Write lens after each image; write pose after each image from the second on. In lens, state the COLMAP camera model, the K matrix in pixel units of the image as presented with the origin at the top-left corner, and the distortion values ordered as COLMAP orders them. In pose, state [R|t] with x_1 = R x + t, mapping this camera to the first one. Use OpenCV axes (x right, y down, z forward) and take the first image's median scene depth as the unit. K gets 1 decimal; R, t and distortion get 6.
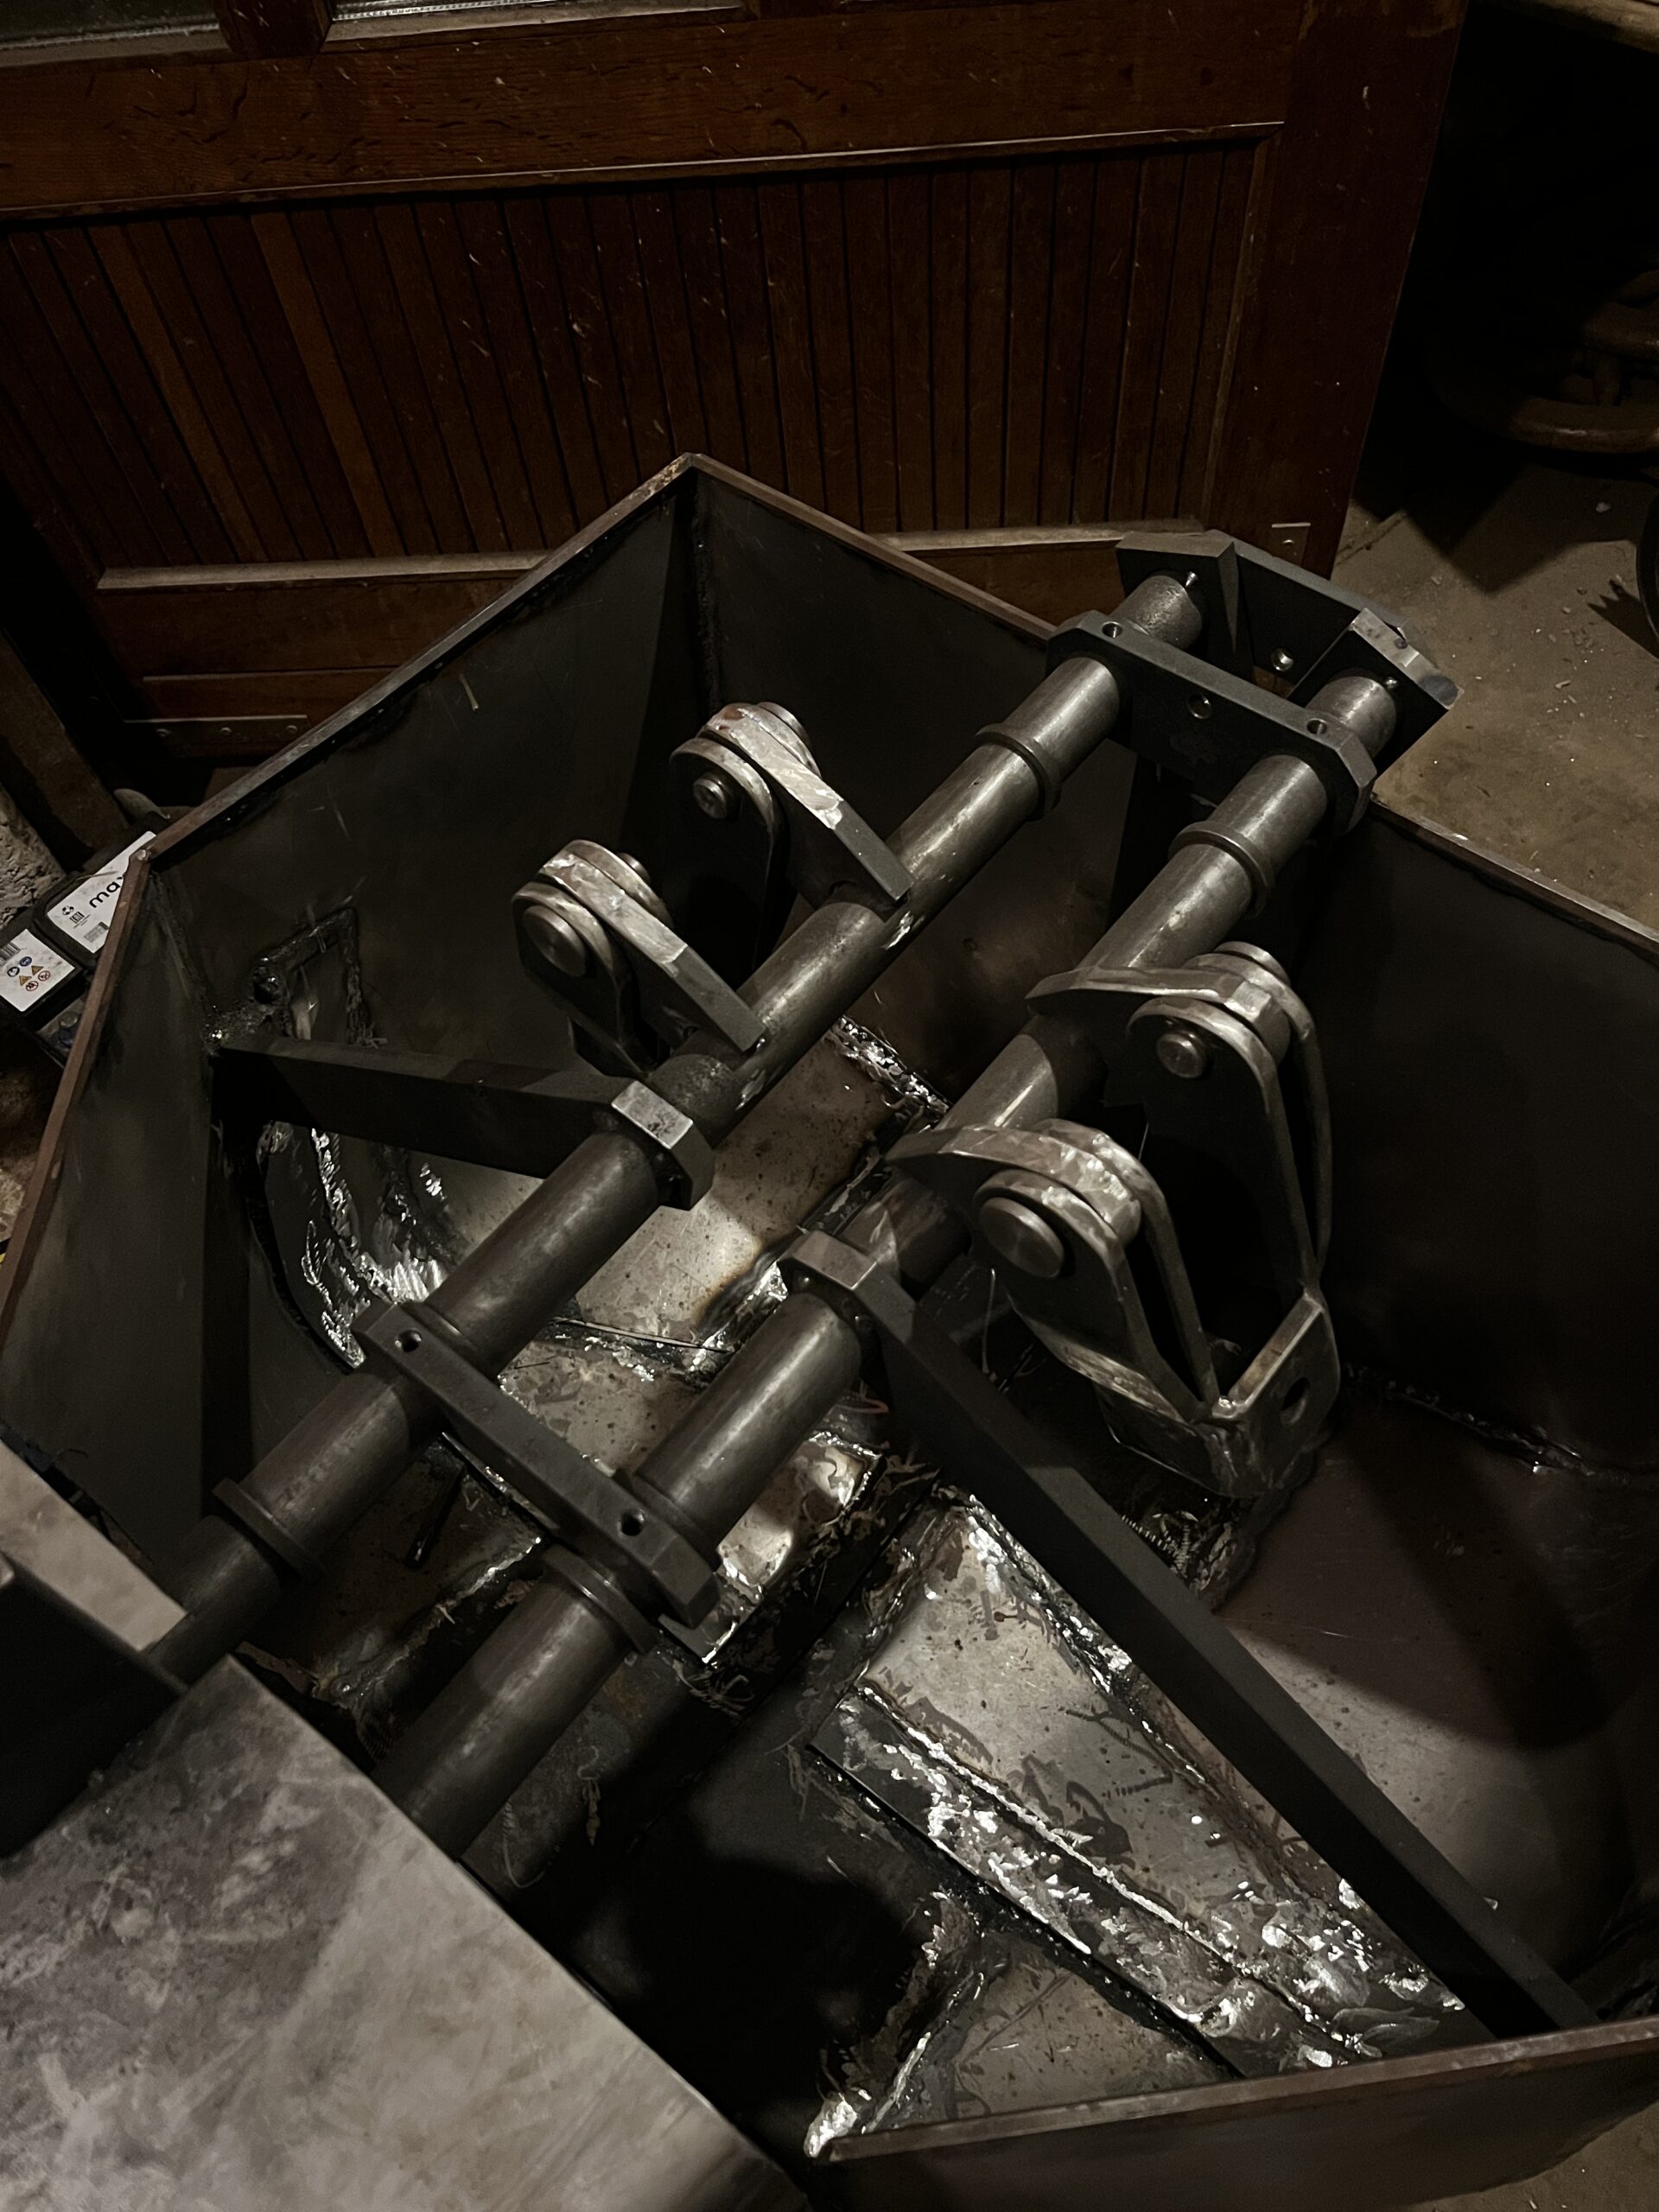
lens RADIAL K [[1694.9, 0, 829.5], [0, 1694.9, 1106.0], [0, 0, 1]] dist [0.132880, -0.195119]
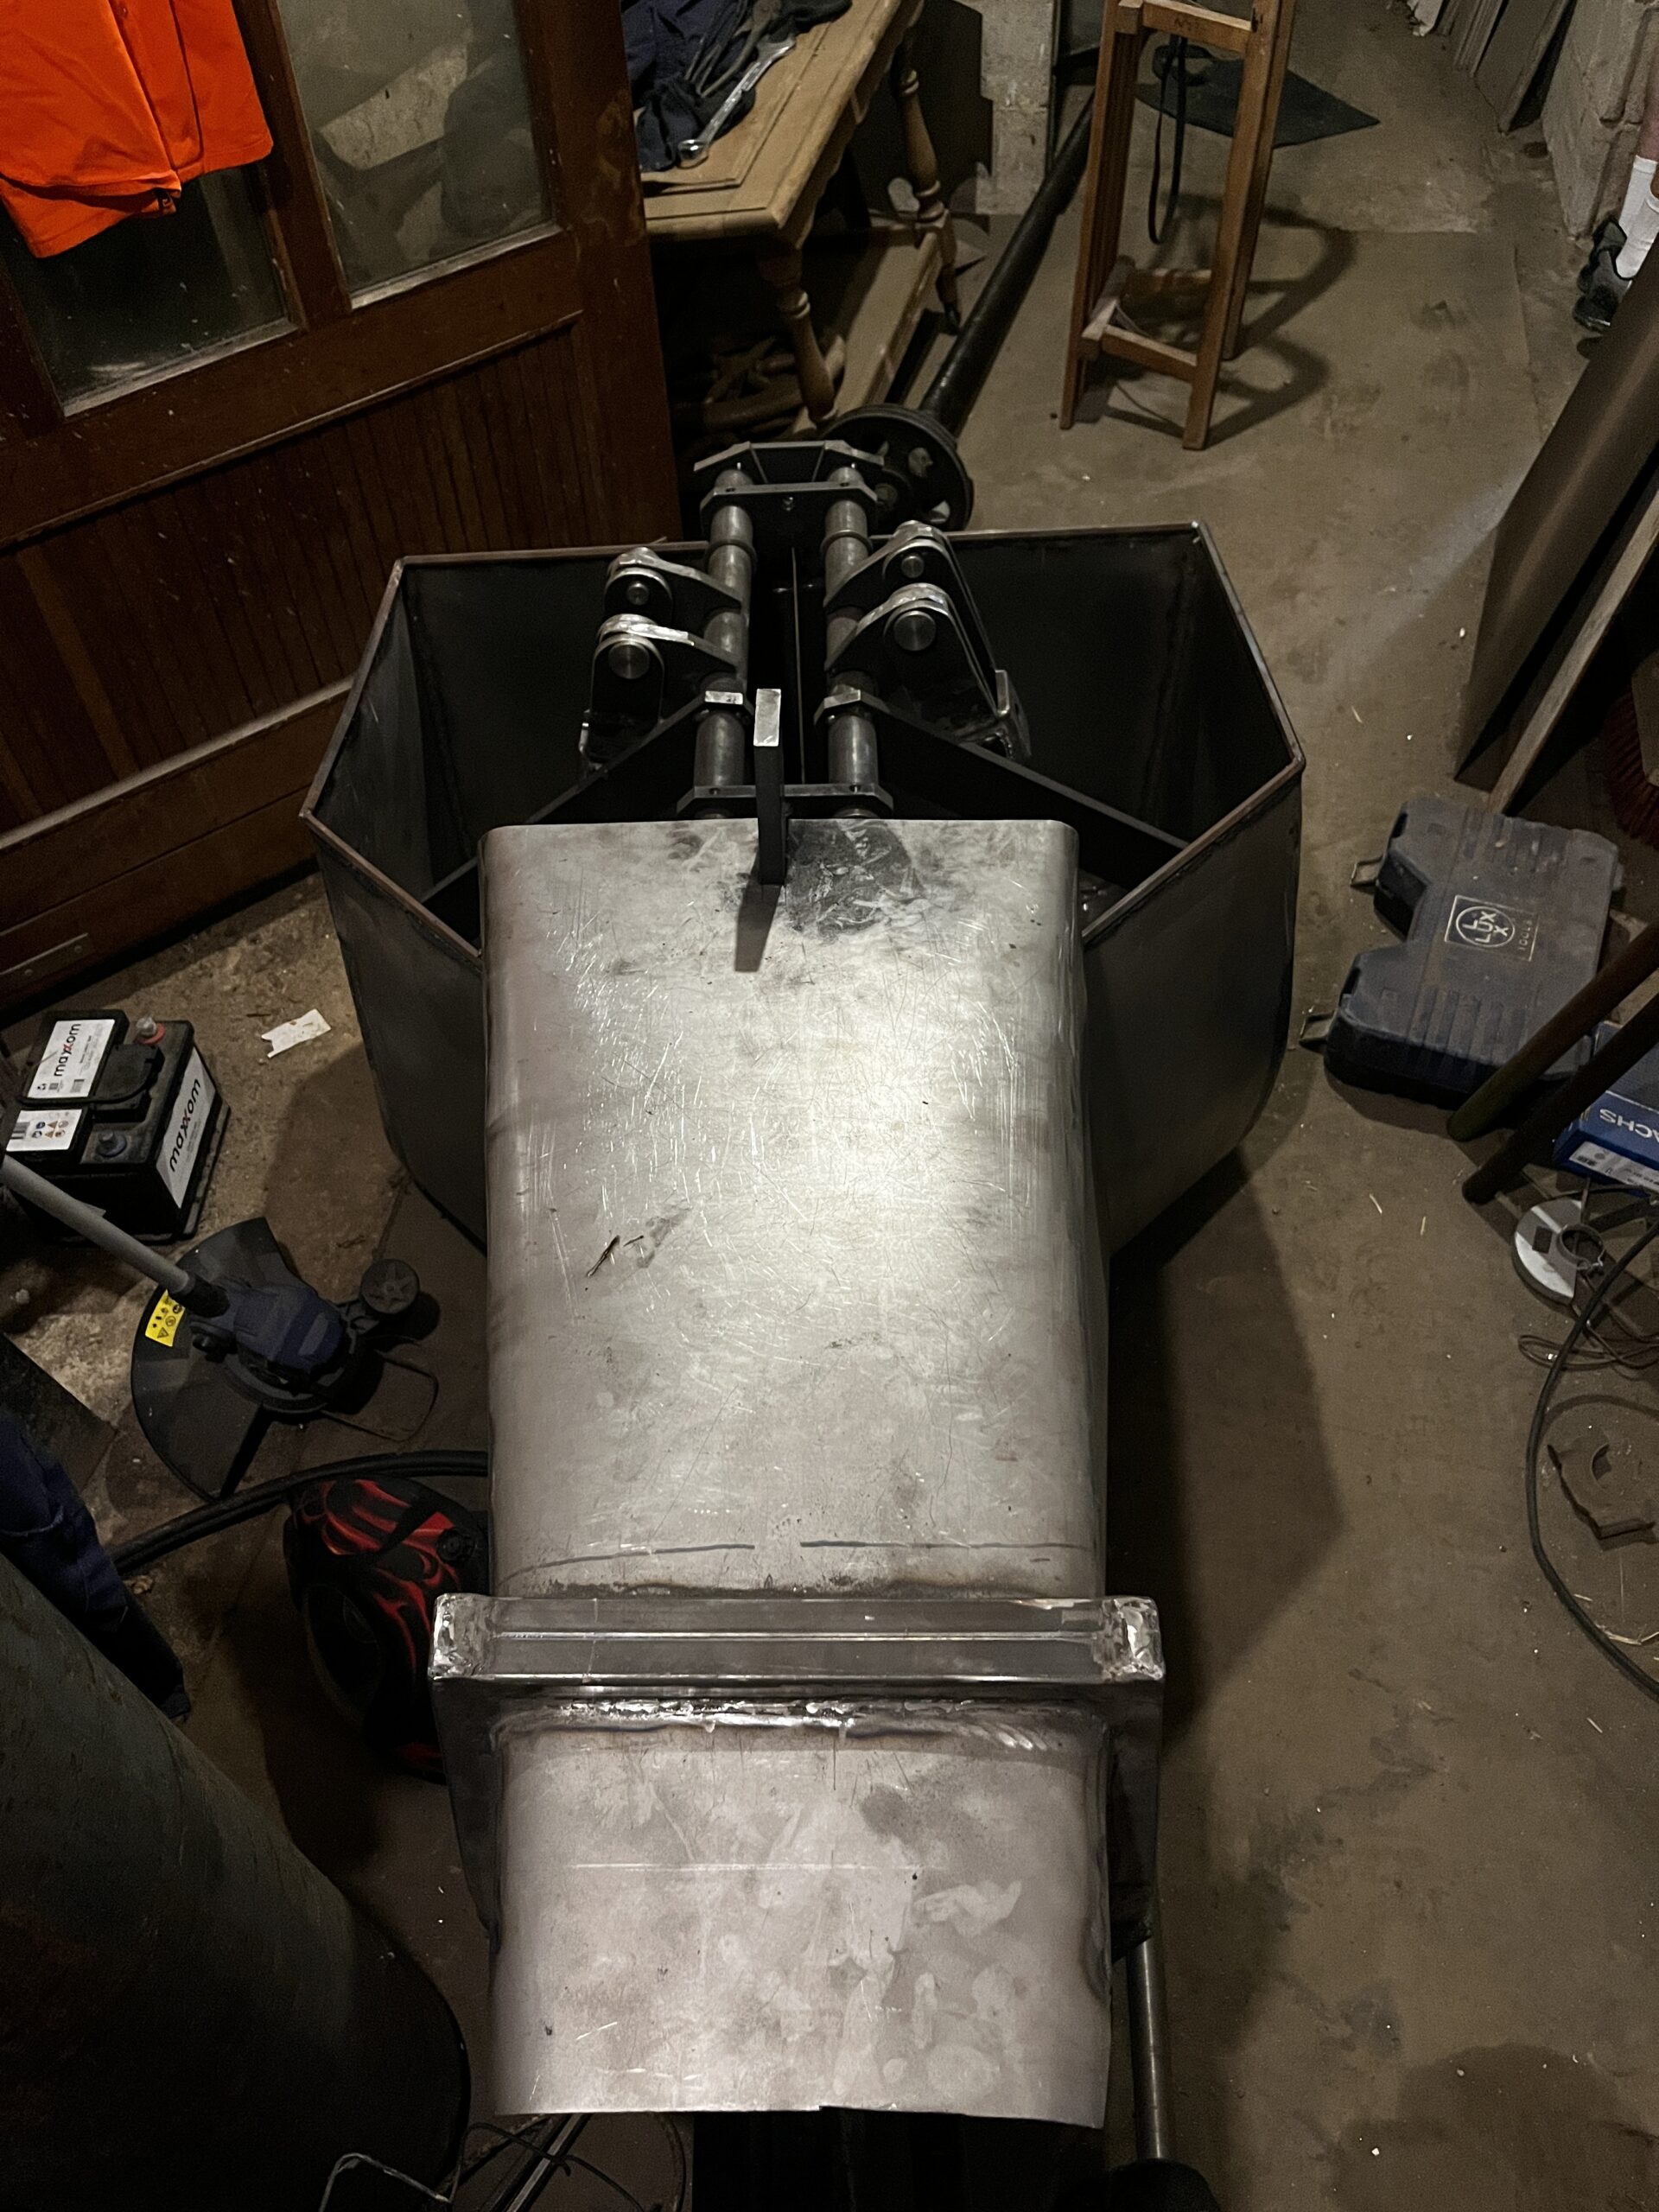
lens RADIAL K [[1694.9, 0, 829.5], [0, 1694.9, 1106.0], [0, 0, 1]] dist [0.132880, -0.195119]
pose [[0.776054, -0.460979, 0.430393, -0.700320], [0.535549, 0.842096, -0.063723, 0.387654], [-0.333057, 0.279949, 0.900389, -0.484295]]
